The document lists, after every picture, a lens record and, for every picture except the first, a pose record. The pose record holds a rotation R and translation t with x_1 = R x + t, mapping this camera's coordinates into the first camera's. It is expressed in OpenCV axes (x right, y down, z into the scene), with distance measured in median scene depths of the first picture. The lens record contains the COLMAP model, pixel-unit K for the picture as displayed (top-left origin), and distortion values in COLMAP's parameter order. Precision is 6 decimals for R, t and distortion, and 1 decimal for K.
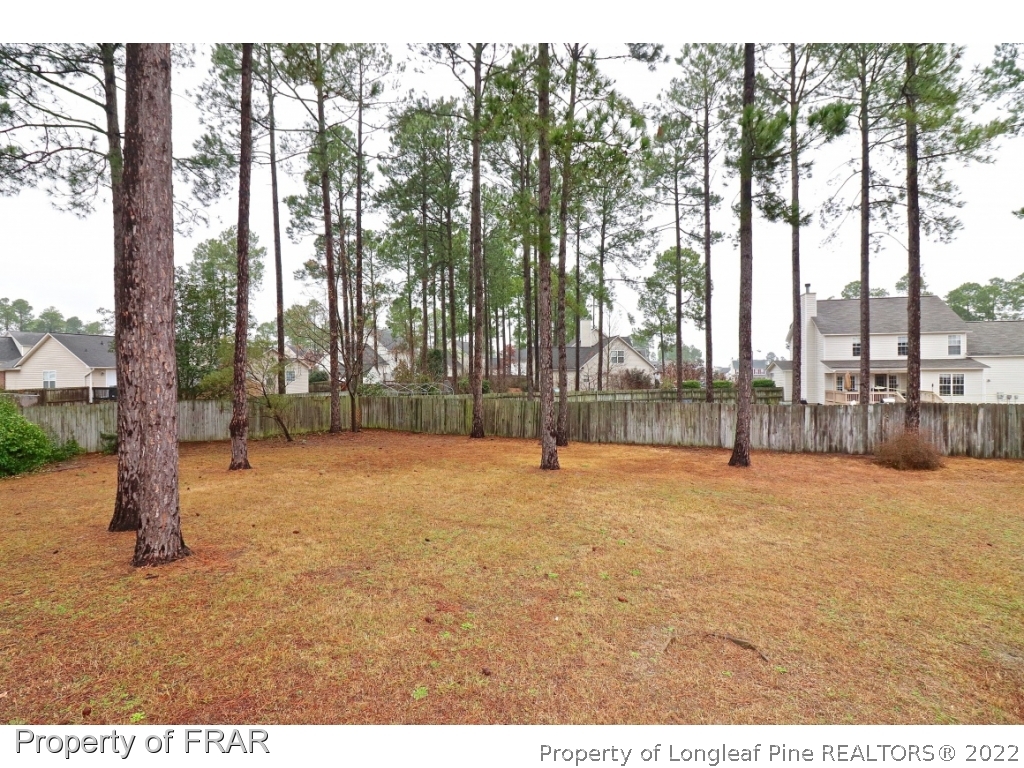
lens RADIAL K [[475.0, 0, 500.6], [0, 475.0, 375.9], [0, 0, 1]] dist [-0.000175, -0.011833]
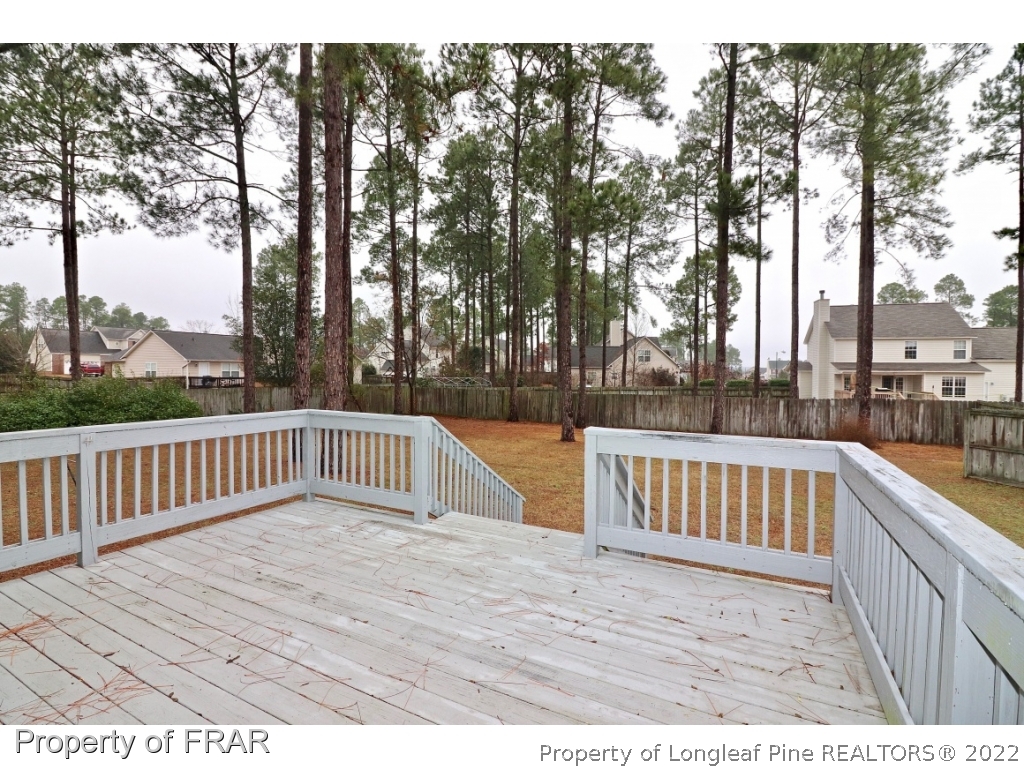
lens RADIAL K [[475.0, 0, 500.6], [0, 475.0, 375.9], [0, 0, 1]] dist [-0.000175, -0.011833]
pose [[0.997330, 0.015793, -0.071295, 0.002838], [-0.015295, 0.999855, 0.007521, 0.001685], [0.071404, -0.006411, 0.997427, -0.127793]]
